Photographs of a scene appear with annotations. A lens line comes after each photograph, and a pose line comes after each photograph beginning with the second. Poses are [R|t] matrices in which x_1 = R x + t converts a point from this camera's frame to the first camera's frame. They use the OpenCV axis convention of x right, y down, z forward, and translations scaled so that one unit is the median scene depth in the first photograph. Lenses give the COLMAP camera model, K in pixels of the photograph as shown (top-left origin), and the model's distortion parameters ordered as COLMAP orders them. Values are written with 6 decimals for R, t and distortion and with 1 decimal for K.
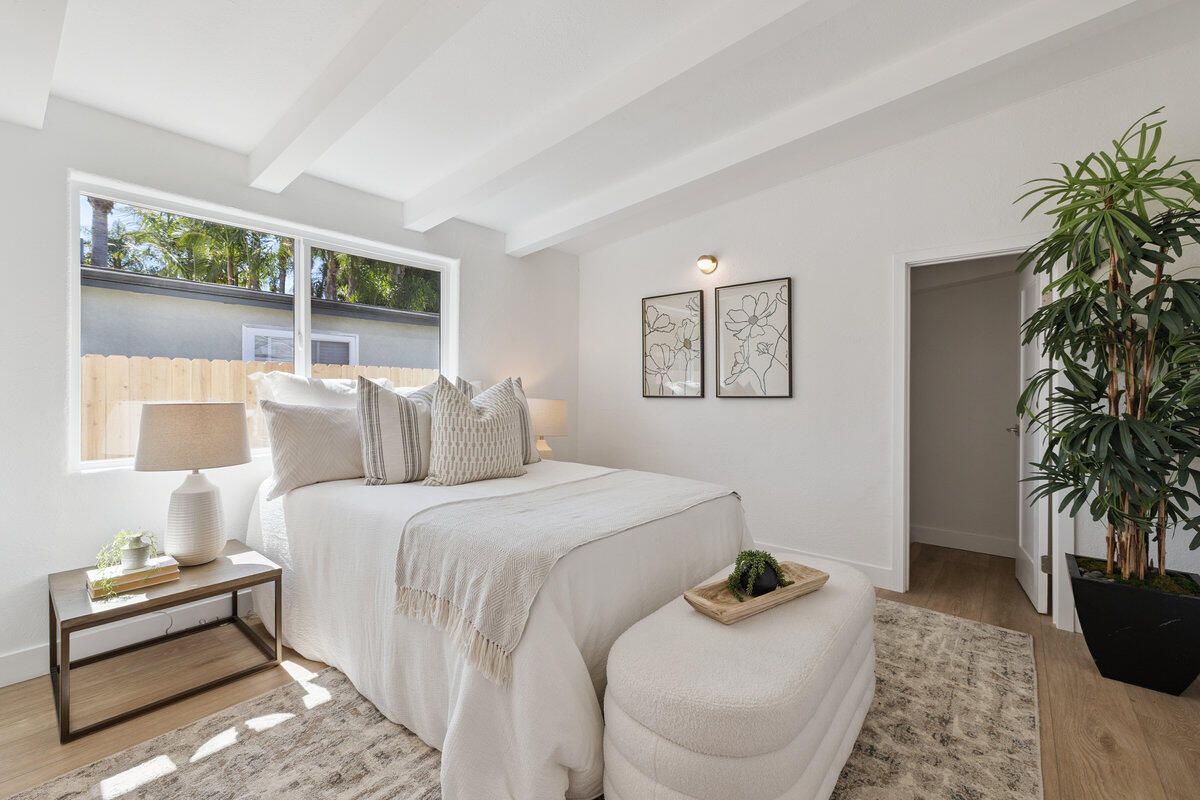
lens RADIAL K [[511.8, 0, 595.9], [0, 511.8, 390.4], [0, 0, 1]] dist [-0.004137, -0.000187]
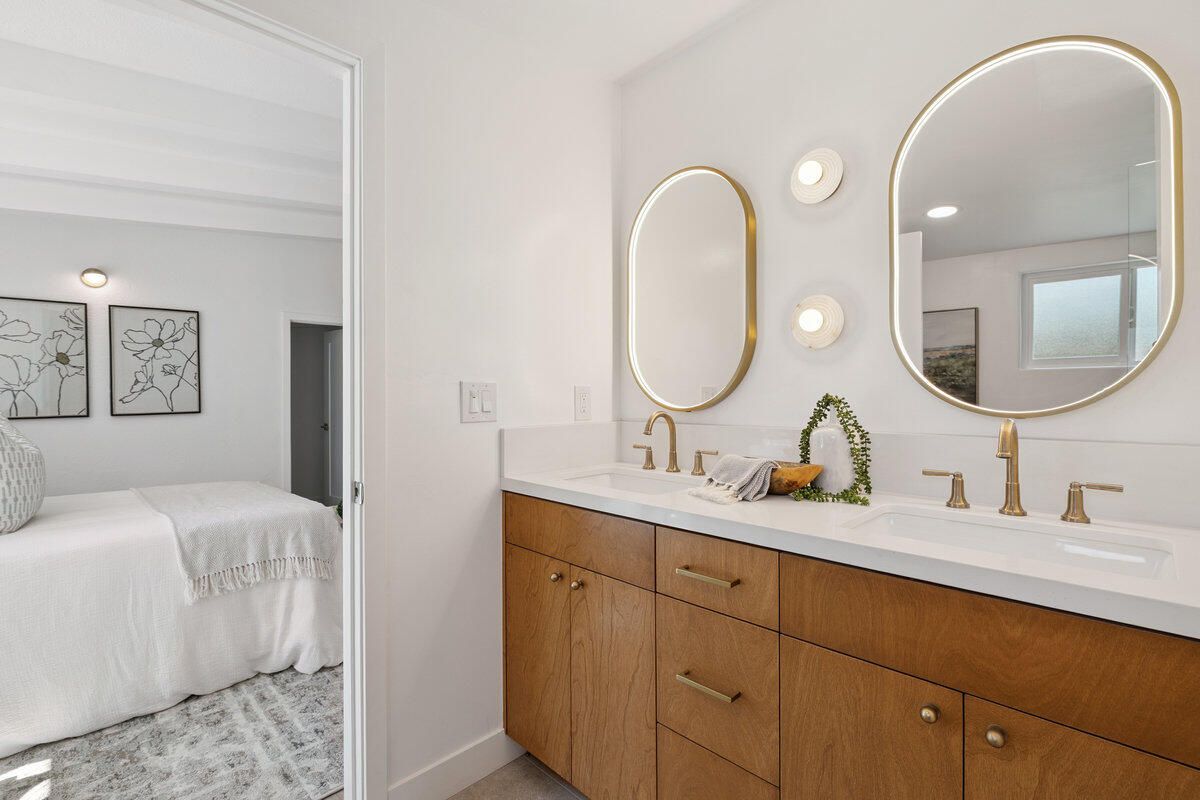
lens RADIAL K [[511.8, 0, 597.4], [0, 511.8, 396.3], [0, 0, 1]] dist [-0.004137, -0.000187]
pose [[0.108332, -0.009560, 0.994069, -0.667489], [0.007267, 0.999935, 0.008824, -0.026783], [-0.994088, 0.006268, 0.108395, -0.043829]]
